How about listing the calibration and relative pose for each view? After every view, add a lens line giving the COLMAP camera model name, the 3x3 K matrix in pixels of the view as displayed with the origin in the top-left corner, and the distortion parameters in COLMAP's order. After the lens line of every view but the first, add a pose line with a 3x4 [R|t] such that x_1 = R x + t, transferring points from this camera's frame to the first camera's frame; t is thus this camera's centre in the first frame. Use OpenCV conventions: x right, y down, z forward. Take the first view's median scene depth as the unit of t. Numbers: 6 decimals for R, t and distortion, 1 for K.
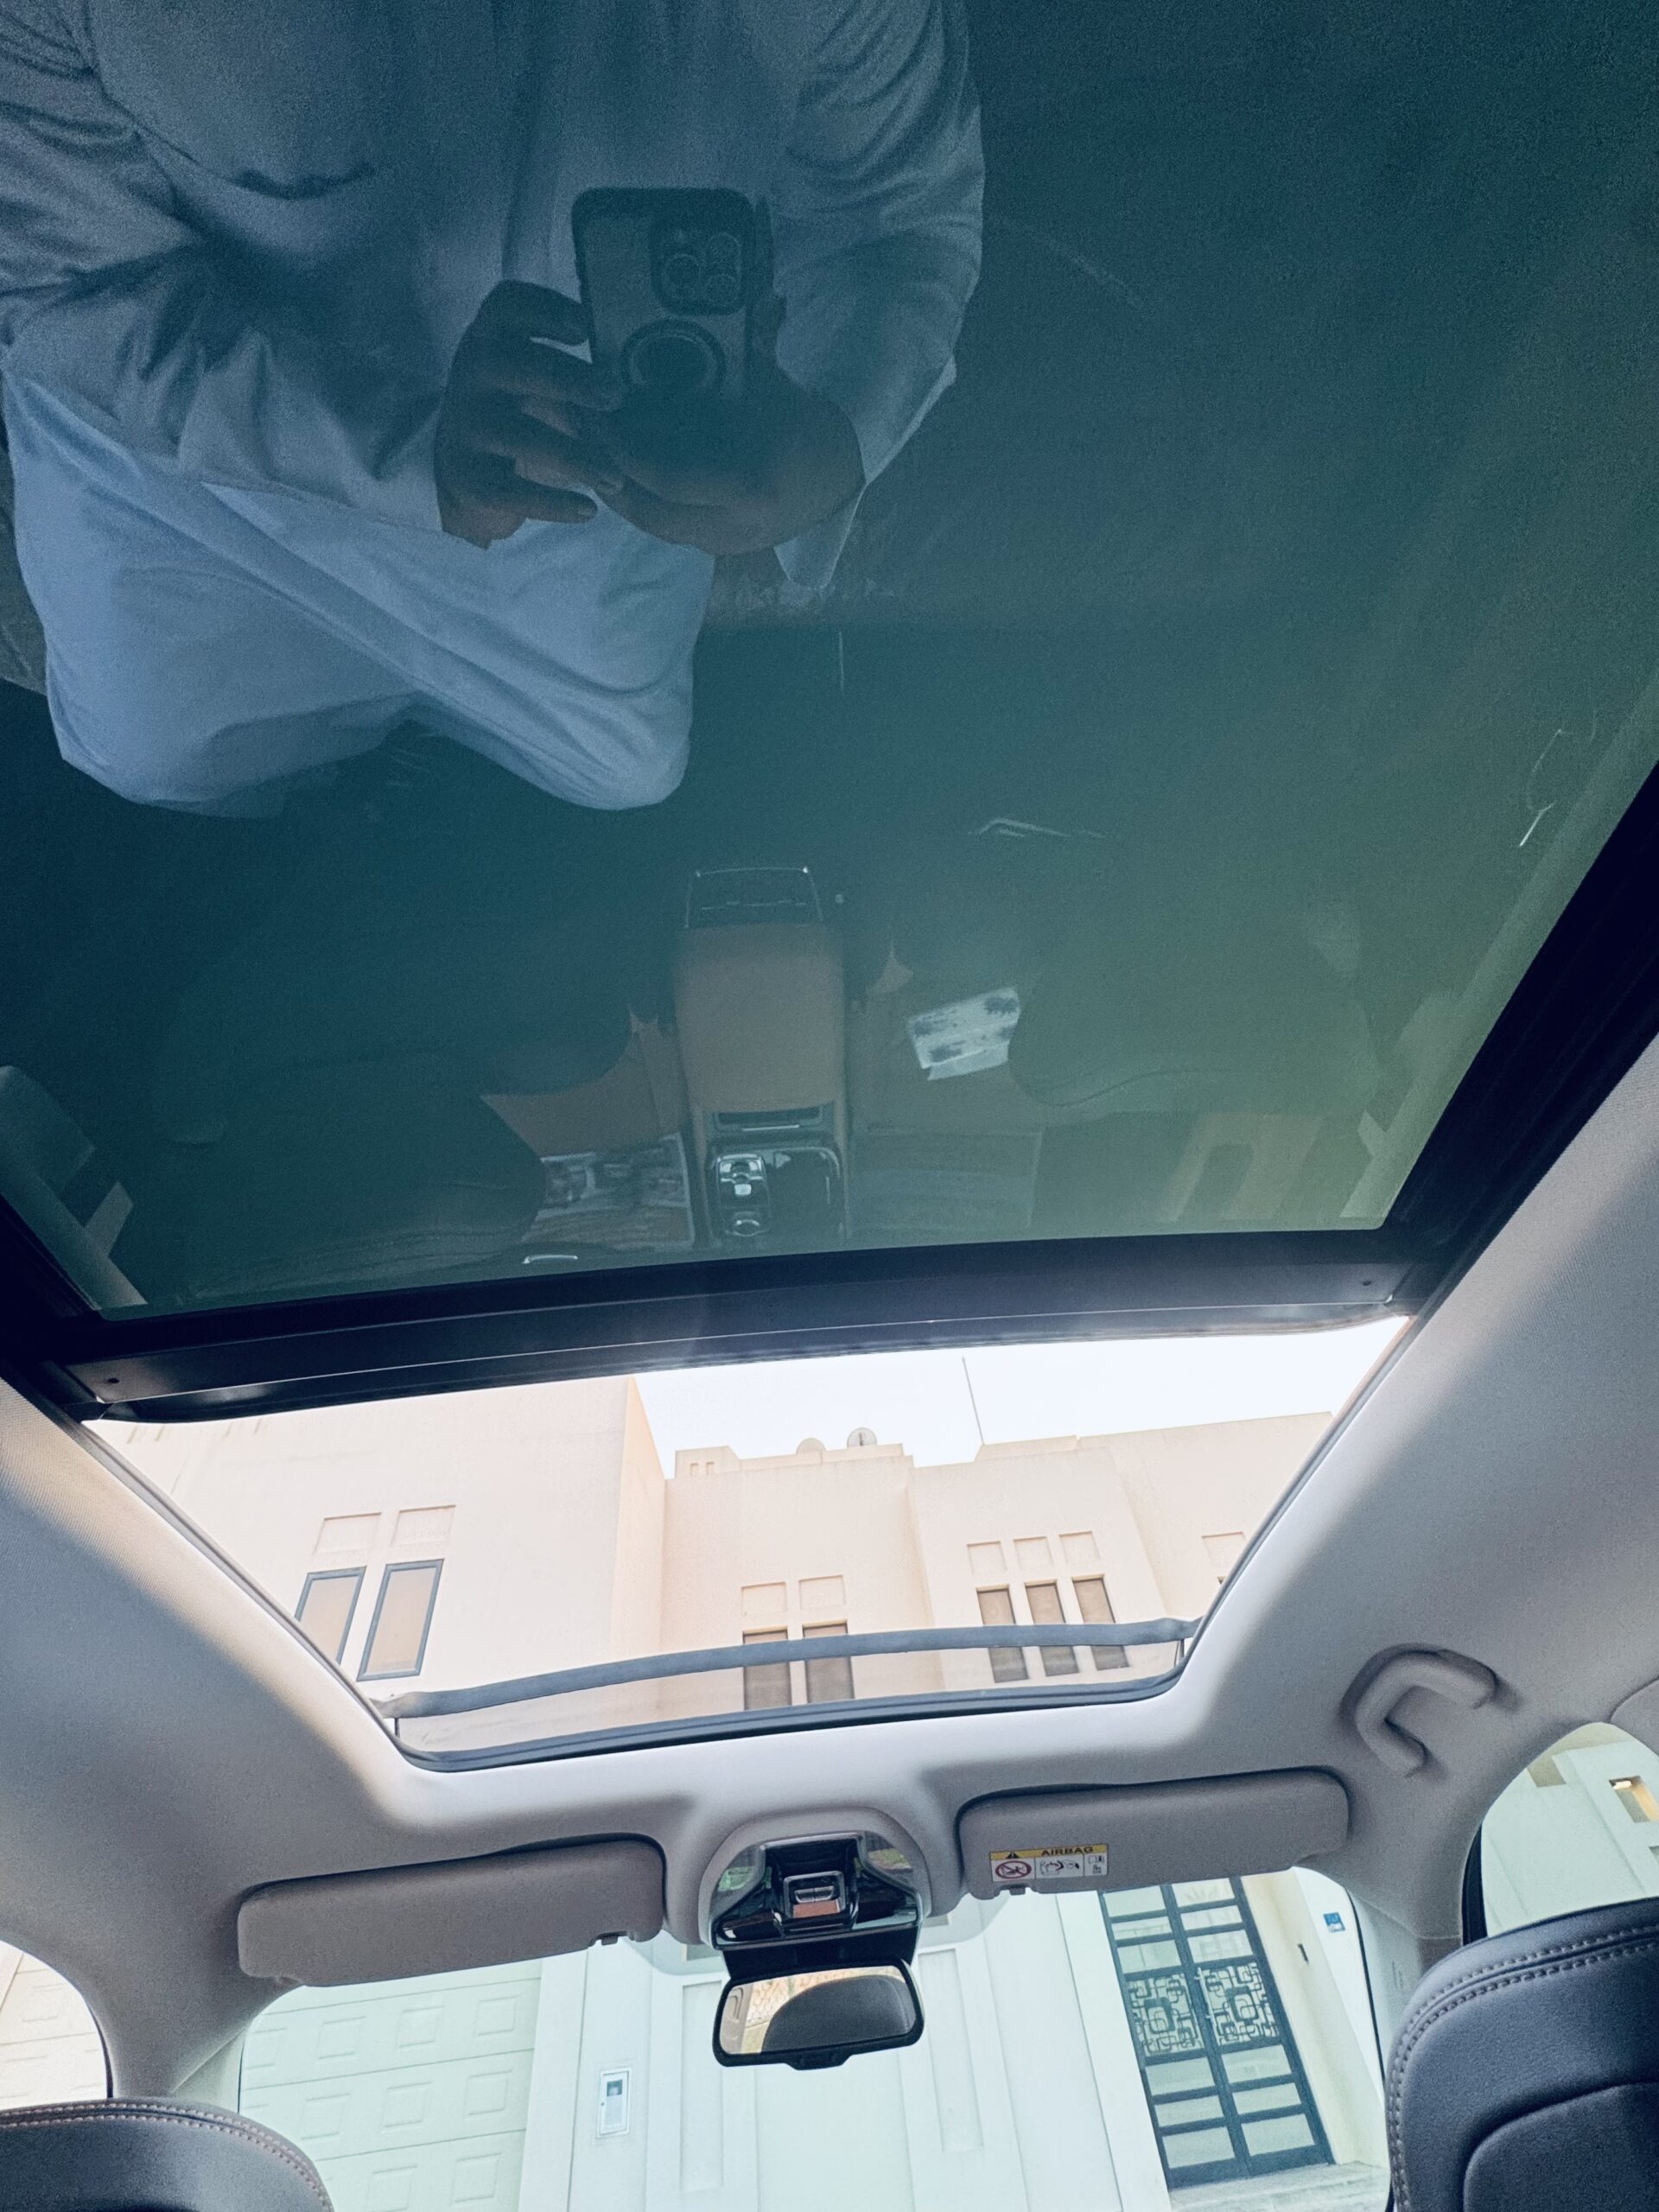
lens RADIAL K [[892.1, 0, 831.2], [0, 892.1, 1099.7], [0, 0, 1]] dist [-0.006158, 0.001034]
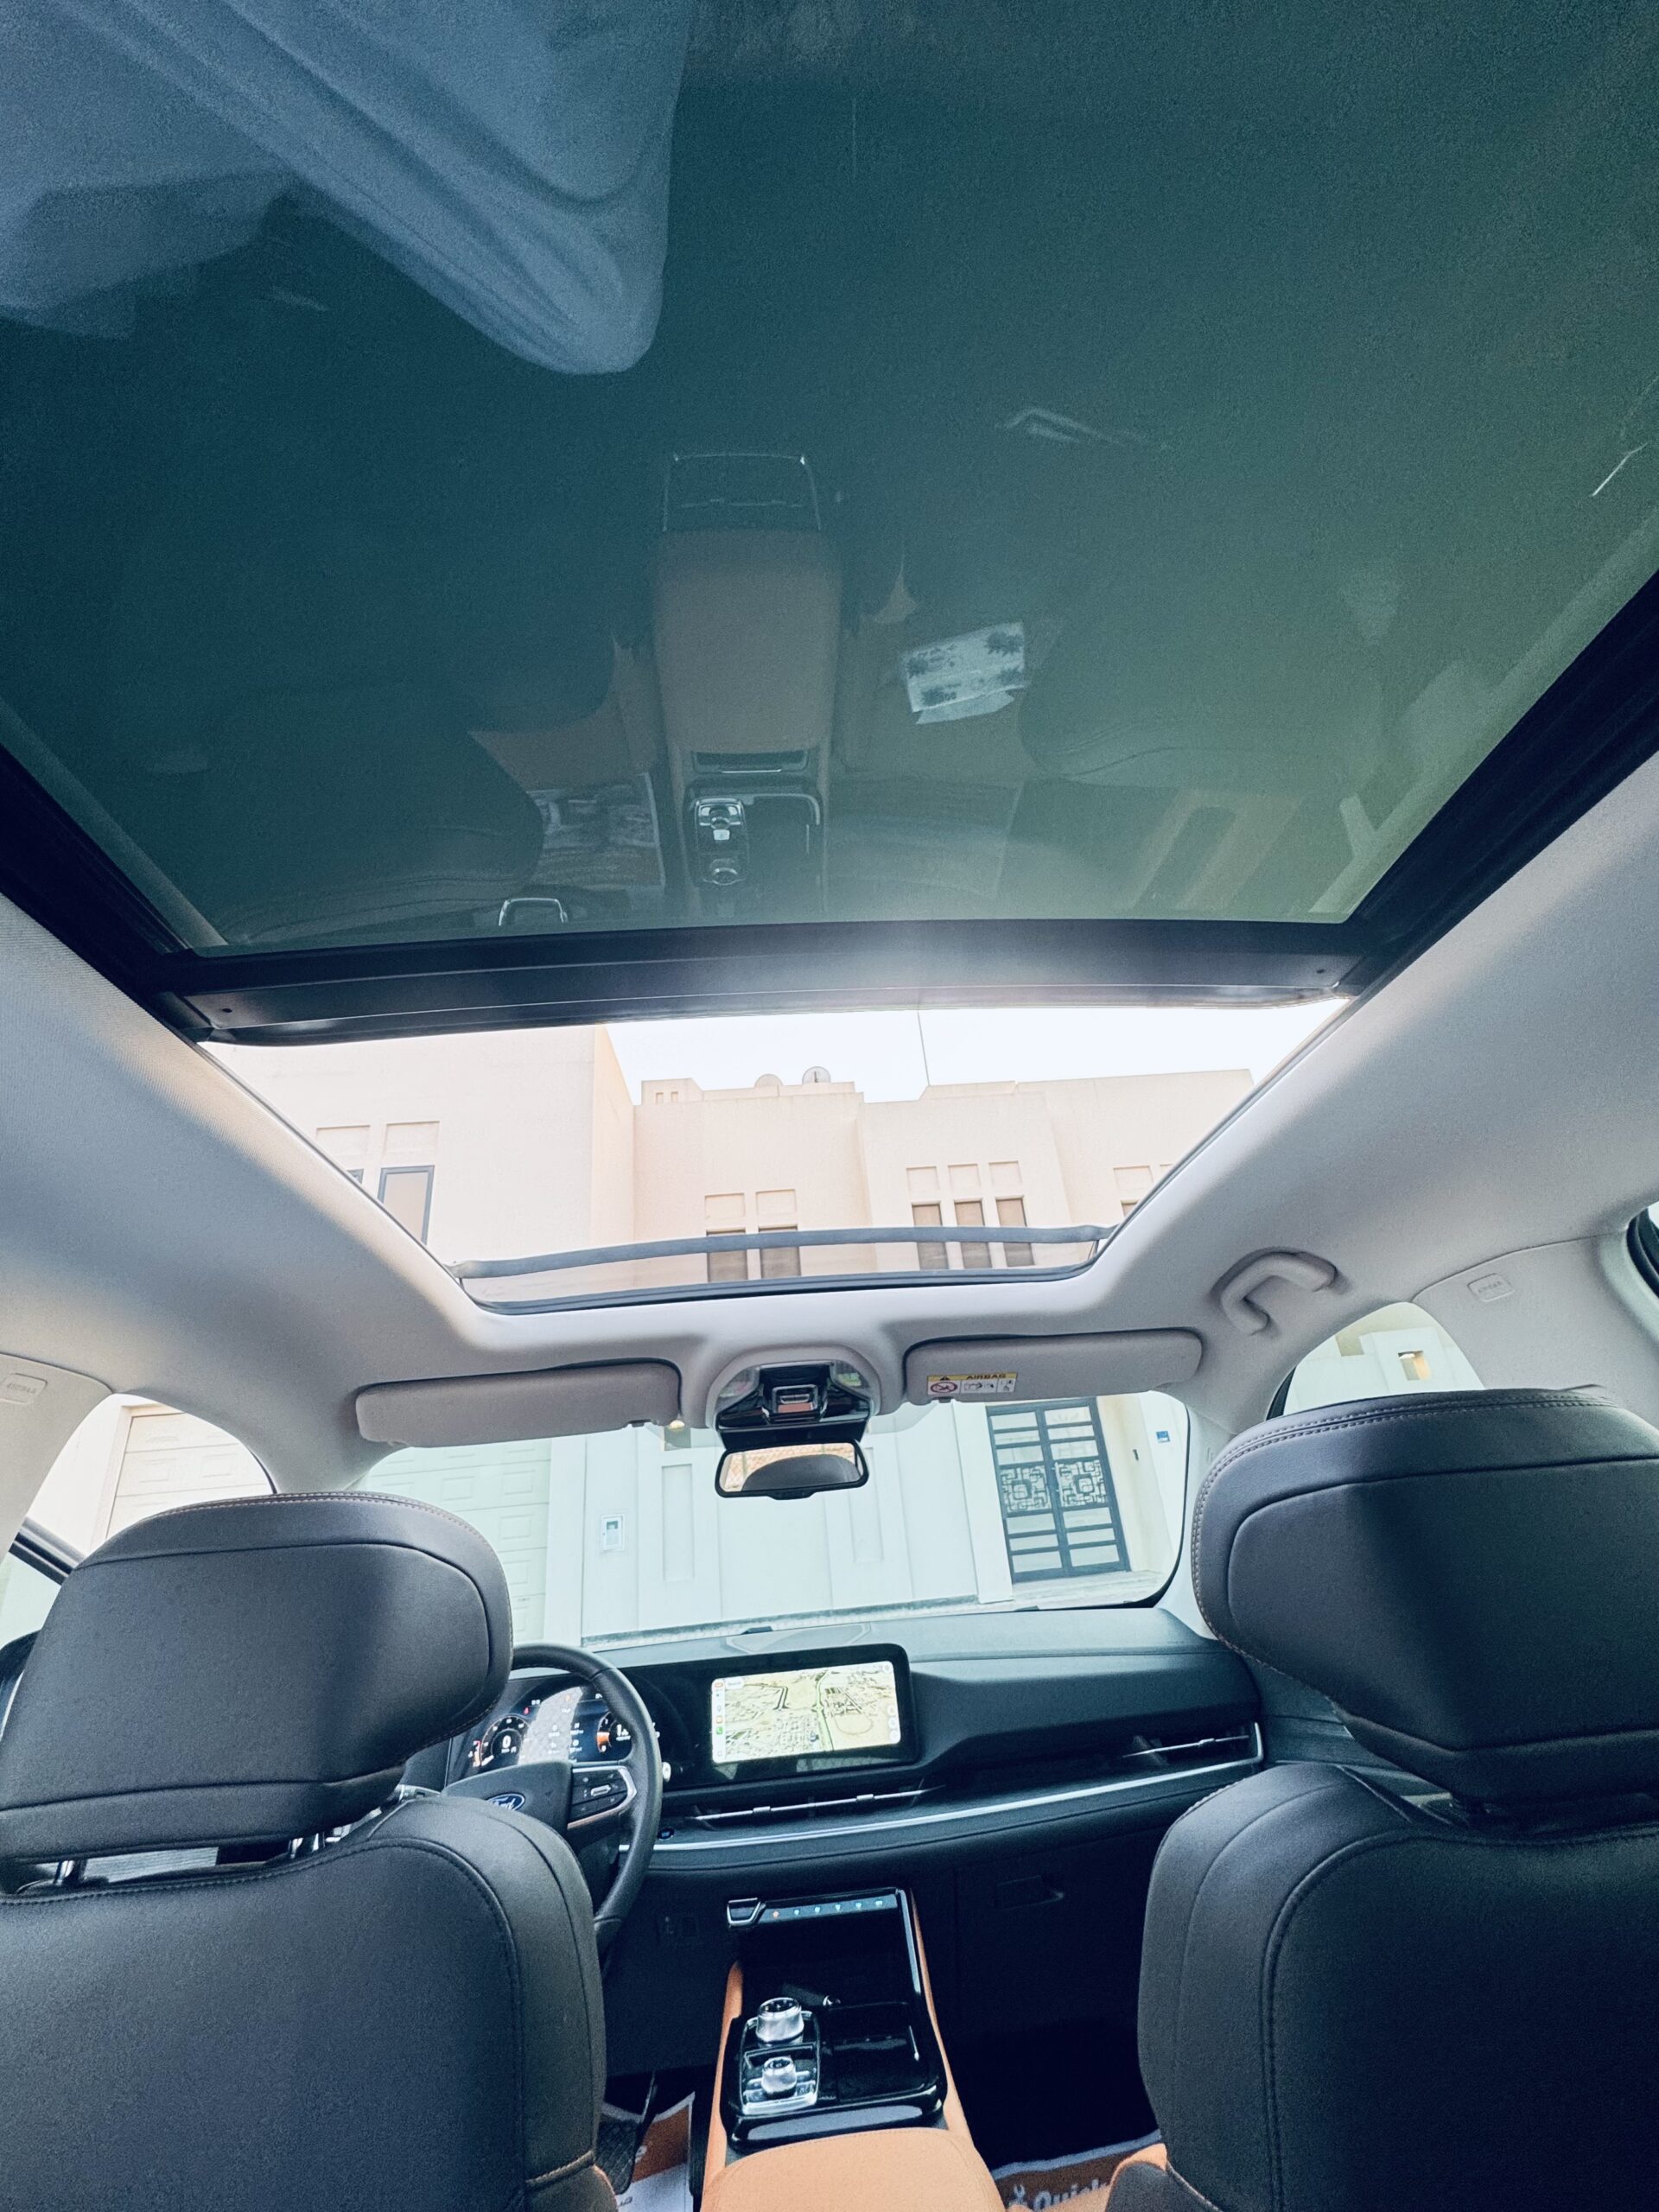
lens RADIAL K [[892.1, 0, 831.2], [0, 892.1, 1099.7], [0, 0, 1]] dist [-0.006158, 0.001034]
pose [[0.998095, 0.034954, 0.050840, -0.018245], [-0.051651, 0.924085, 0.378681, -0.009621], [-0.033744, -0.380586, 0.924130, -0.023654]]
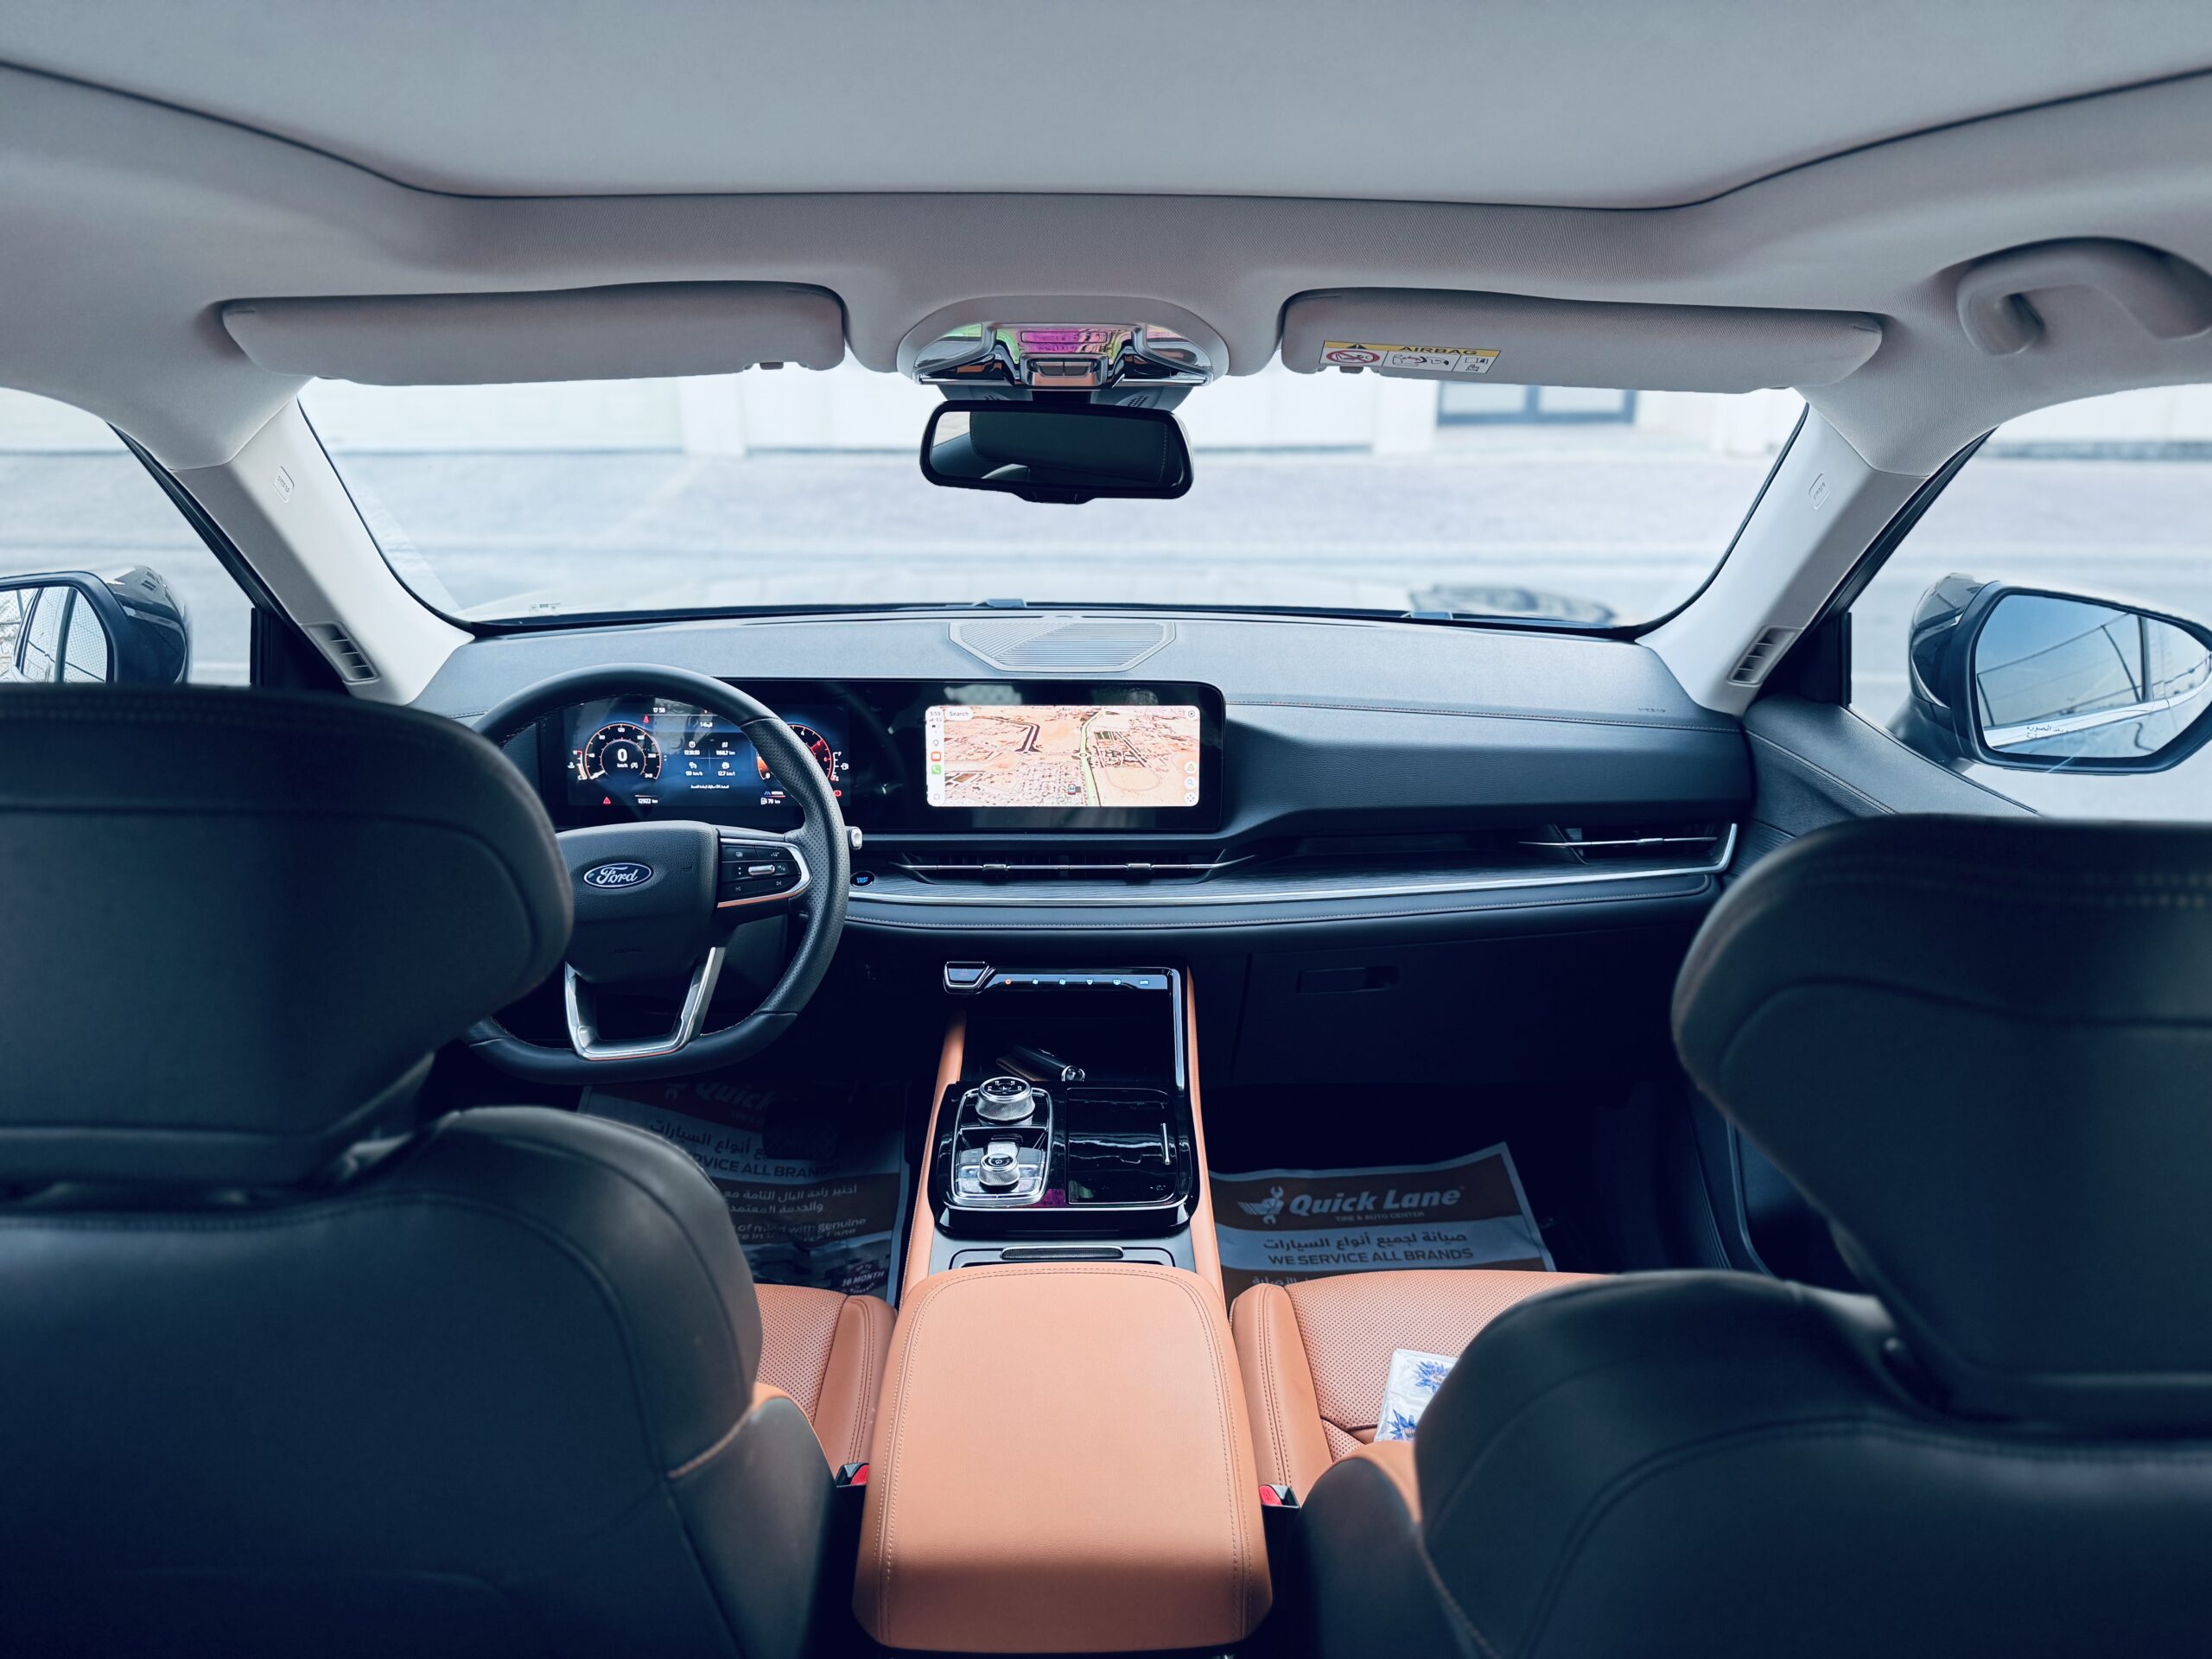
lens RADIAL K [[1545.3, 0, 1104.4], [0, 1545.3, 841.6], [0, 0, 1]] dist [0.167546, -0.339490]
pose [[0.994781, 0.080206, 0.063077, -0.013370], [-0.088772, 0.375491, 0.922565, -0.038323], [0.050311, -0.923349, 0.380651, 0.074281]]
